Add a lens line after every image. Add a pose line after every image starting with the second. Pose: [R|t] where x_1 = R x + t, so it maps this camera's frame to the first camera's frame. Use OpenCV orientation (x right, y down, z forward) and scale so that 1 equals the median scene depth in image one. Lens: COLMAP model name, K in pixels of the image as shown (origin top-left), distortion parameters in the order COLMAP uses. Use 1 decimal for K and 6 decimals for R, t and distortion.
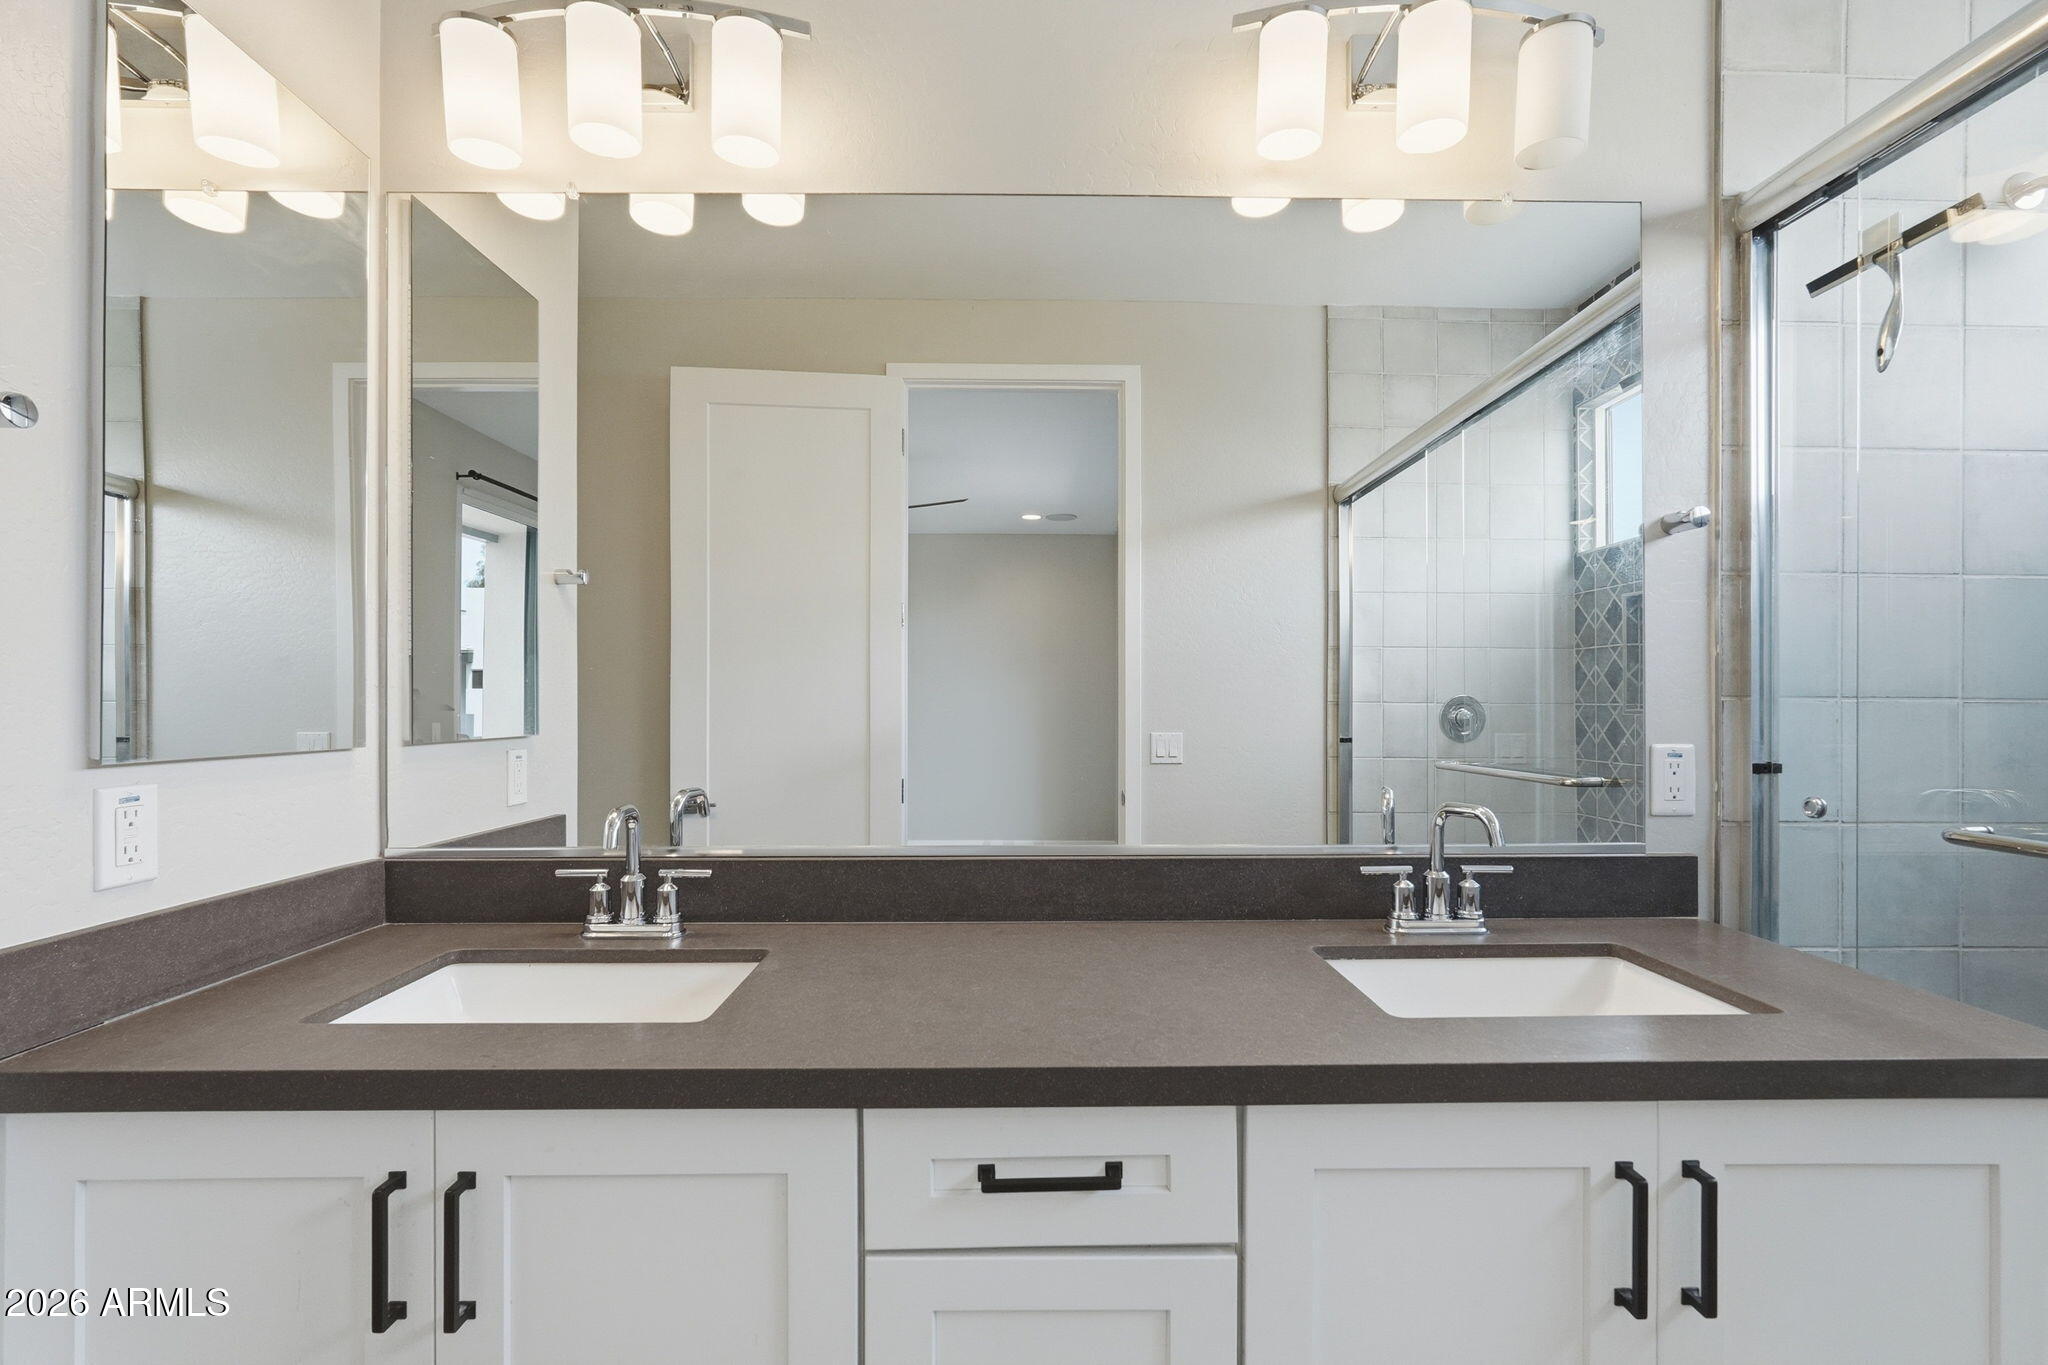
lens RADIAL K [[911.4, 0, 1026.8], [0, 911.4, 692.6], [0, 0, 1]] dist [-0.003859, 0.004552]
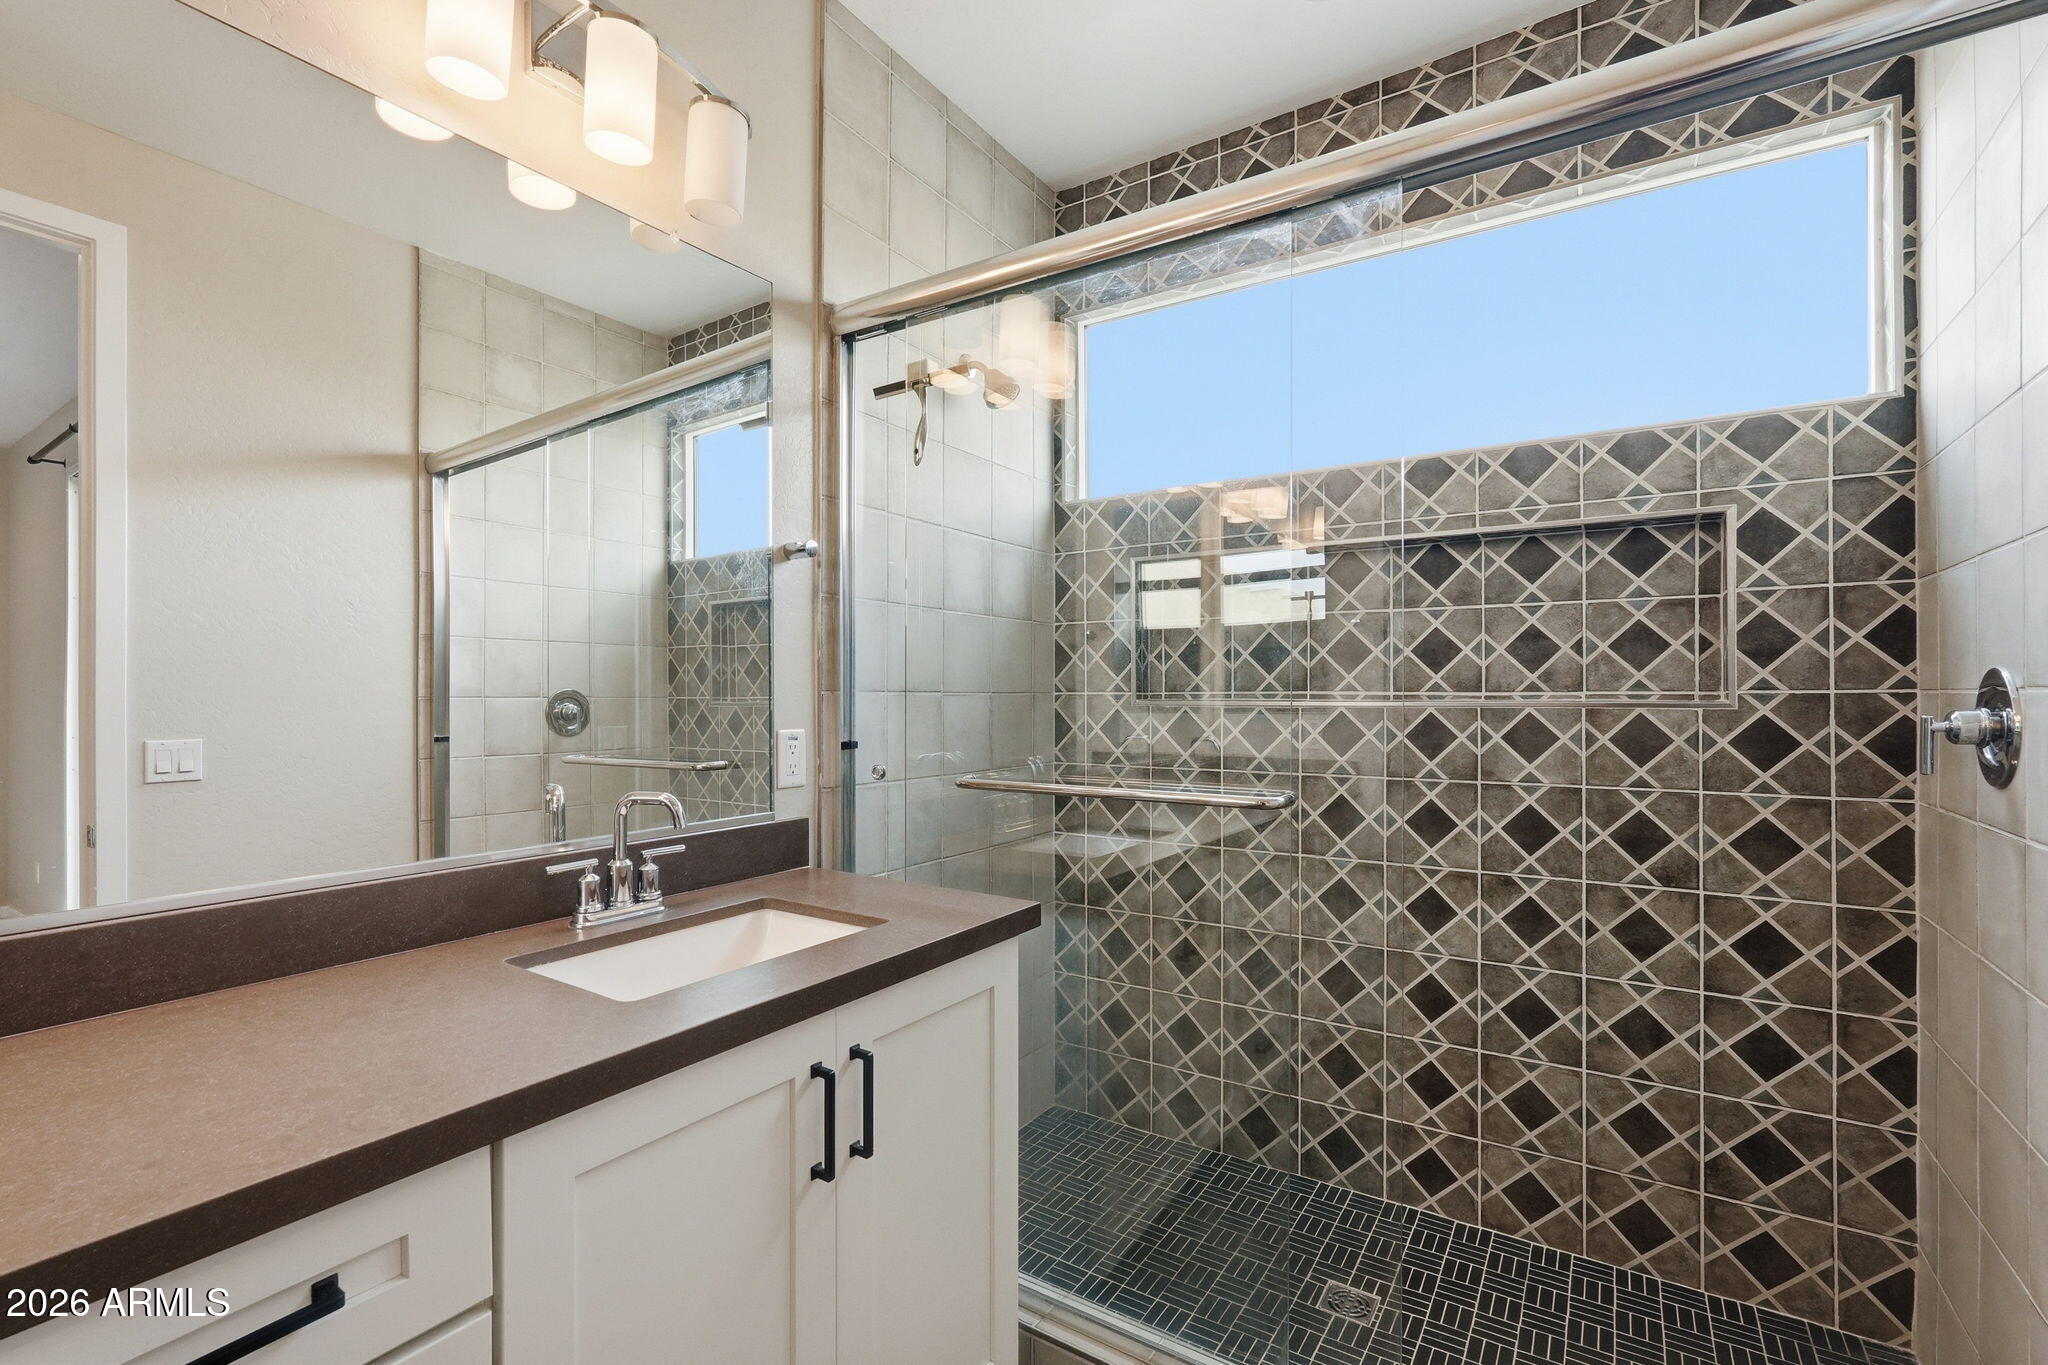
lens RADIAL K [[911.4, 0, 1024.4], [0, 911.4, 682.4], [0, 0, 1]] dist [-0.003859, 0.004552]
pose [[0.577845, 0.007757, 0.816110, -0.120345], [-0.003803, 0.999970, -0.006812, 0.000227], [-0.816138, 0.000832, 0.577856, 0.027309]]
